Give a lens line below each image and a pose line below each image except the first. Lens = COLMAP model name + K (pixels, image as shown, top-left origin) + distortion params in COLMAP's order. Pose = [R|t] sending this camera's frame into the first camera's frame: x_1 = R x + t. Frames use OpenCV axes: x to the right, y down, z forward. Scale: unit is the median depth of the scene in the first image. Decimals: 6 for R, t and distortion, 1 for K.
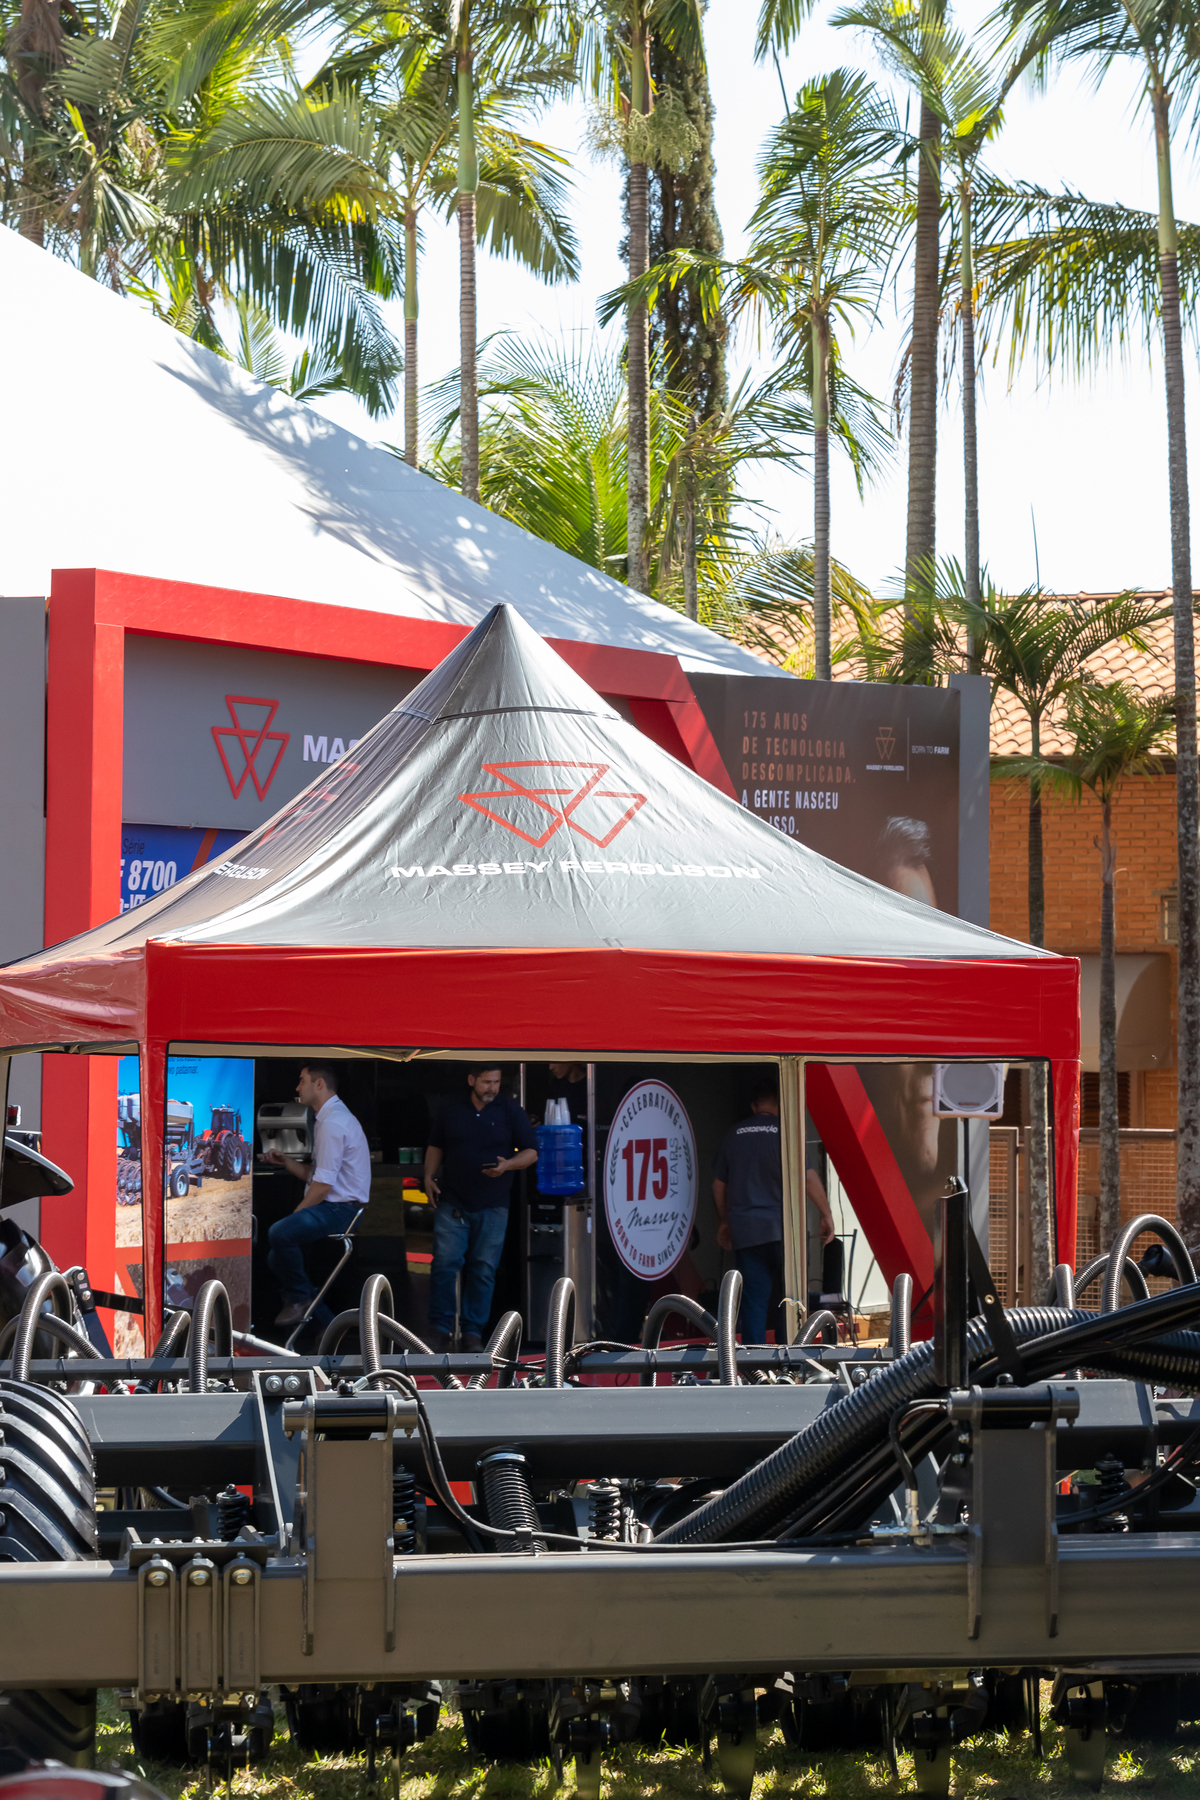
lens RADIAL K [[5484.5, 0, 600.0], [0, 5484.5, 900.0], [0, 0, 1]] dist [-0.183767, 2.473706]
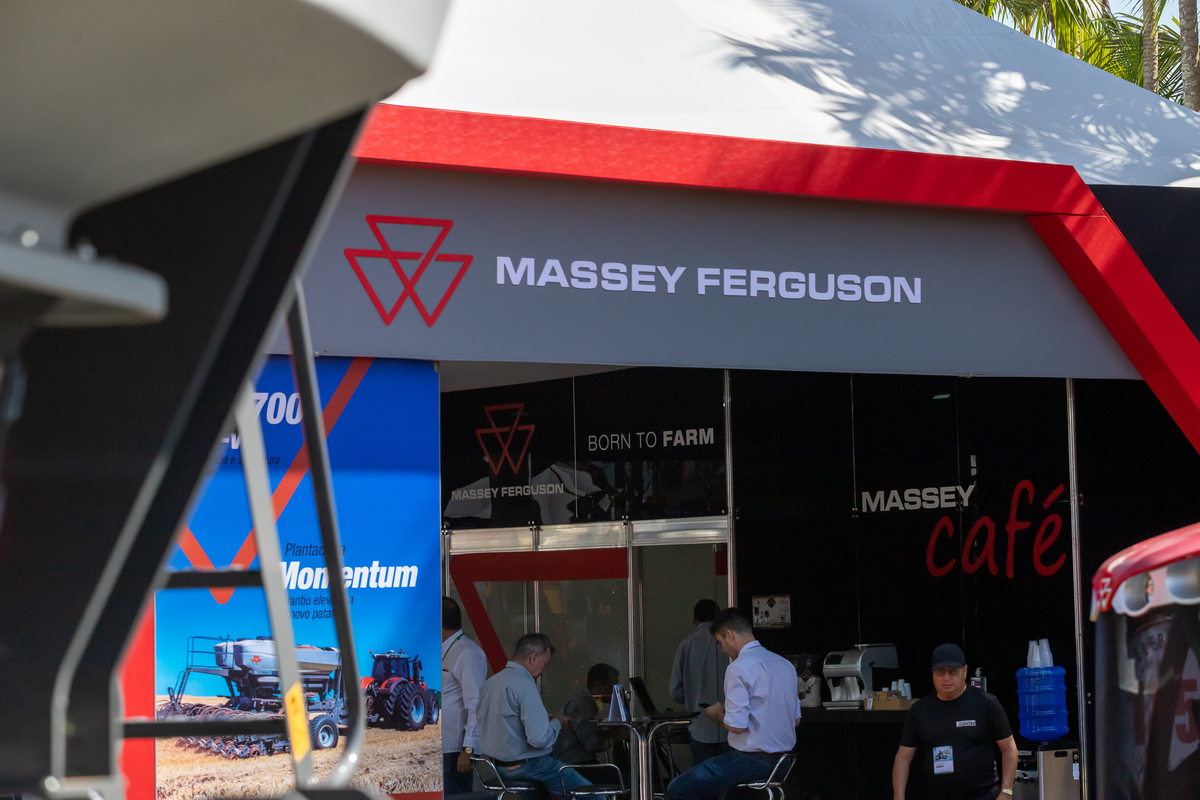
lens RADIAL K [[4144.8, 0, 600.0], [0, 4144.8, 400.0], [0, 0, 1]] dist [-0.117000, -0.206971]
pose [[0.921590, -0.041479, -0.385942, 0.218554], [0.030545, 0.998940, -0.034422, 0.018173], [0.386961, 0.019935, 0.921880, 0.323971]]
